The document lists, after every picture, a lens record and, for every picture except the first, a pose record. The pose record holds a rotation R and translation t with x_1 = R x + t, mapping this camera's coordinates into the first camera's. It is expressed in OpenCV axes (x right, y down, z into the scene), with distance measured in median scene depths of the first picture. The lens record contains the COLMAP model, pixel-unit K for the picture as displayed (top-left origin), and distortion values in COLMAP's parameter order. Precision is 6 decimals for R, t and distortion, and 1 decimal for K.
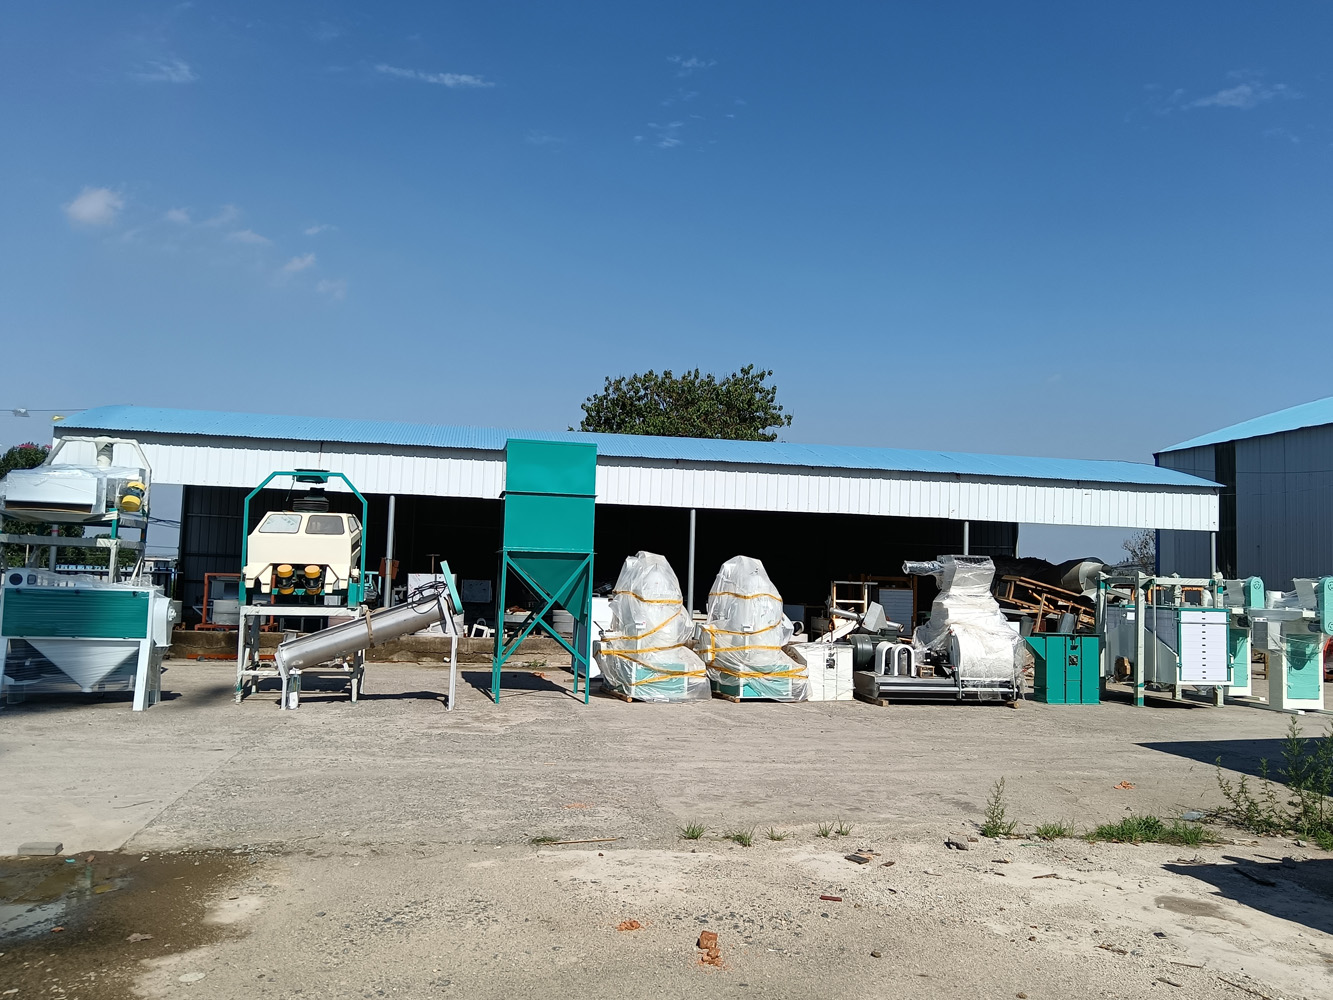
lens RADIAL K [[1068.1, 0, 666.5], [0, 1068.1, 500.0], [0, 0, 1]] dist [-0.010778, -0.010161]
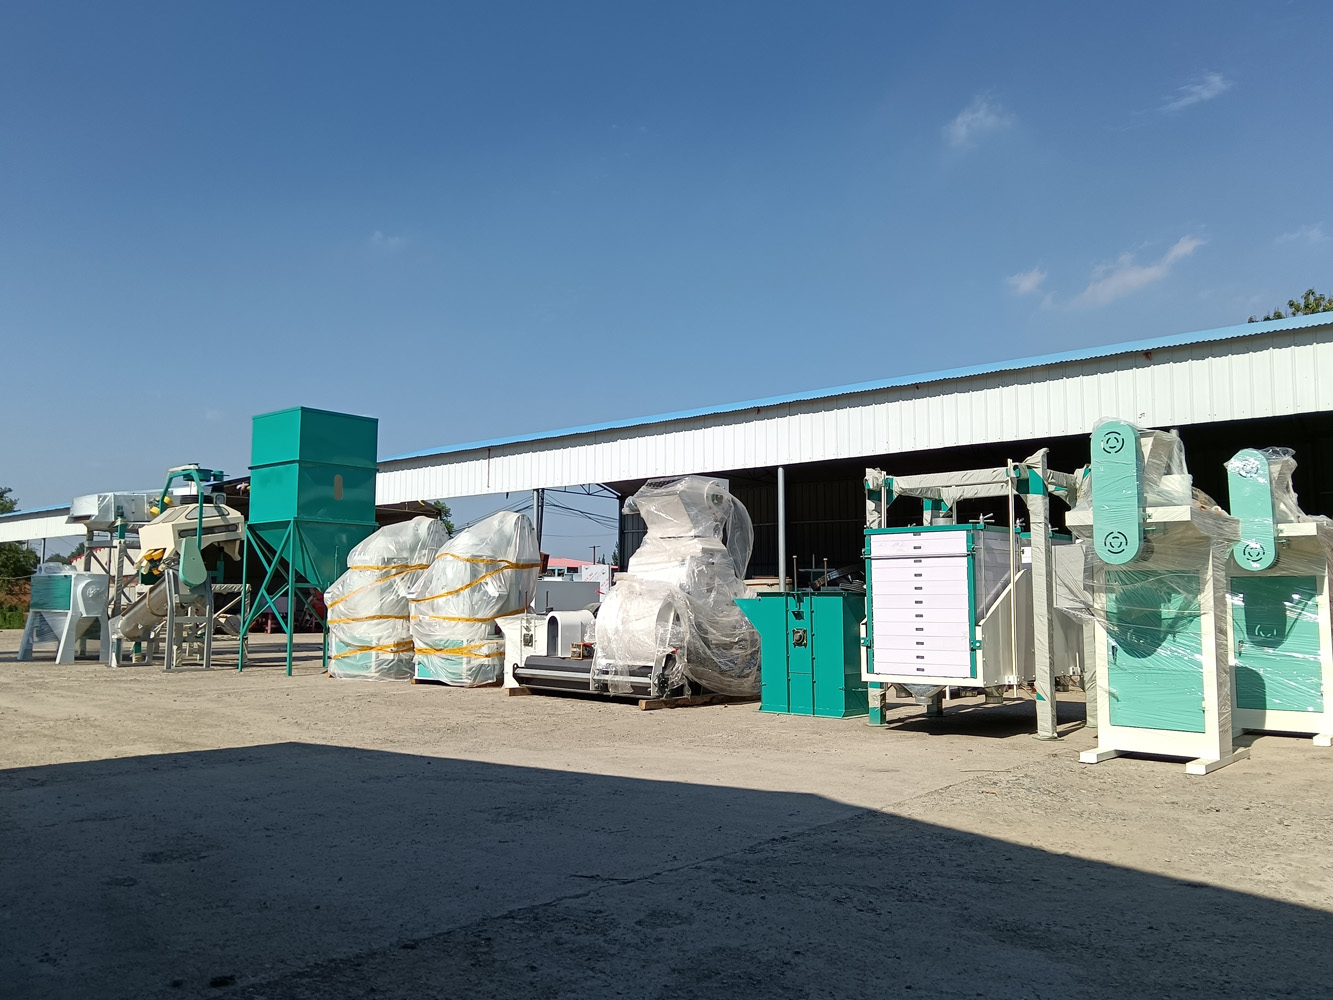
lens RADIAL K [[1066.8, 0, 666.5], [0, 1066.8, 500.0], [0, 0, 1]] dist [-0.019435, 0.003882]
pose [[0.631941, -0.102103, -0.768262, 0.811408], [0.075320, 0.994683, -0.070239, 0.115709], [0.771348, -0.013478, 0.636271, 0.602124]]
